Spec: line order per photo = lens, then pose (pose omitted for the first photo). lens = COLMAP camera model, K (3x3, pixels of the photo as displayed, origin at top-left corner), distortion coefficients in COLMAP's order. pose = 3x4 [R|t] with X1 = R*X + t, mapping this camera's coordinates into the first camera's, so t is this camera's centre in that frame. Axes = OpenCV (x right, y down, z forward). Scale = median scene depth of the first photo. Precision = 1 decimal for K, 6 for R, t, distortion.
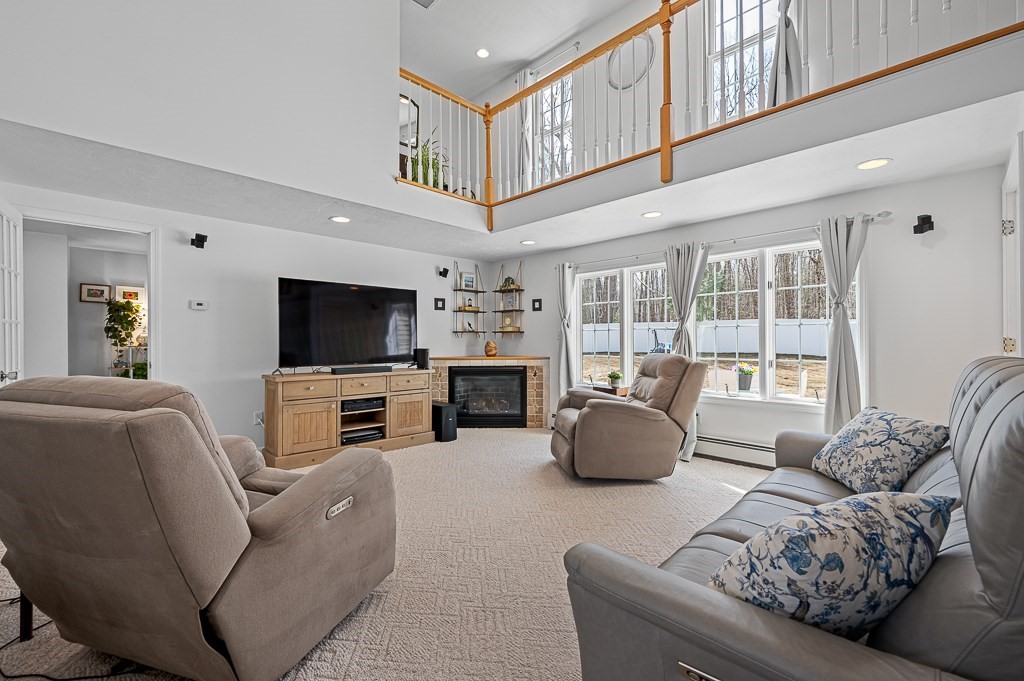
lens RADIAL K [[443.6, 0, 514.4], [0, 443.6, 338.4], [0, 0, 1]] dist [0.000847, 0.000216]
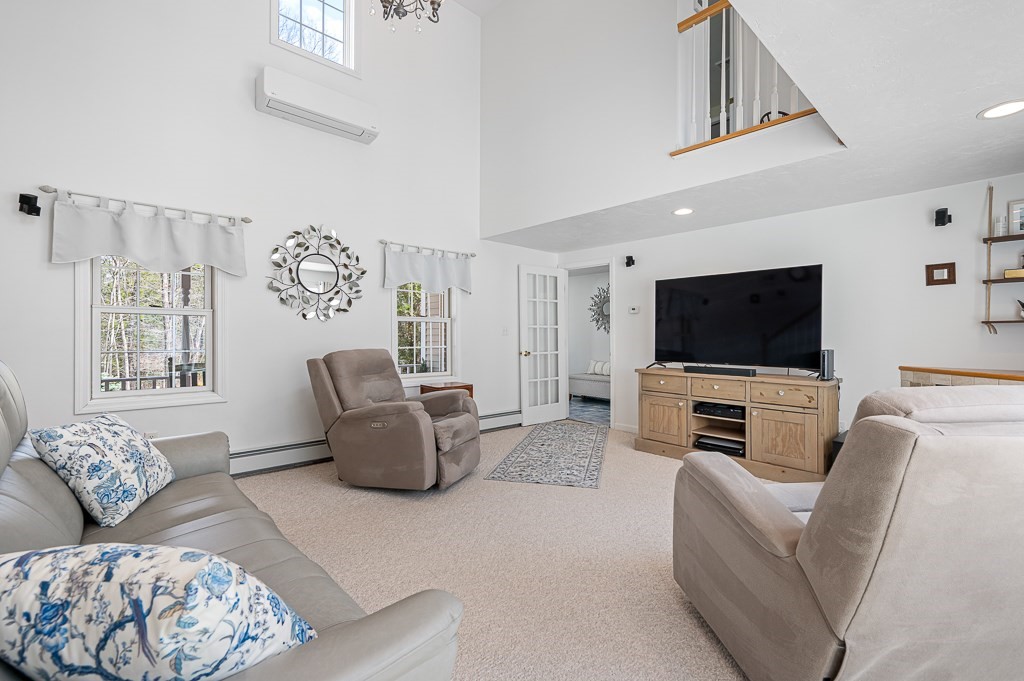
lens RADIAL K [[443.6, 0, 514.4], [0, 443.6, 338.4], [0, 0, 1]] dist [0.000847, 0.000216]
pose [[-0.014568, 0.006918, -0.999870, 0.524756], [0.001167, 0.999976, 0.006902, 0.000837], [0.999893, -0.001067, -0.014576, 0.593696]]
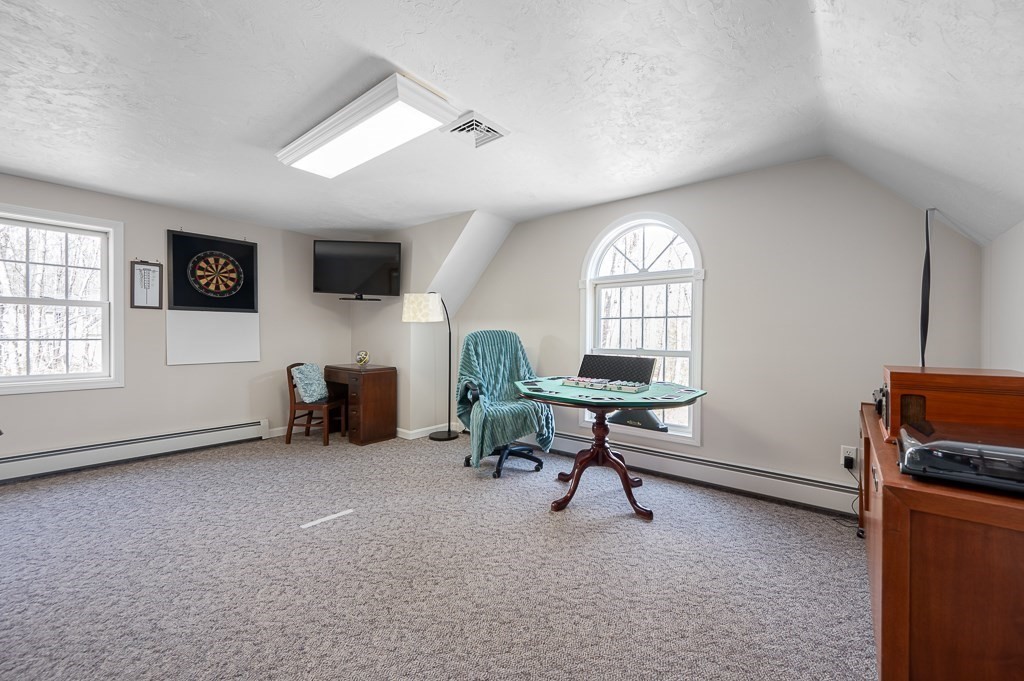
lens RADIAL K [[412.9, 0, 512.0], [0, 412.9, 340.5], [0, 0, 1]] dist [-0.000180, -0.000018]
pose [[0.992338, 0.006043, 0.123406, -0.085693], [-0.007474, 0.999910, 0.011133, -0.066804], [-0.123328, -0.011970, 0.992294, 1.044601]]
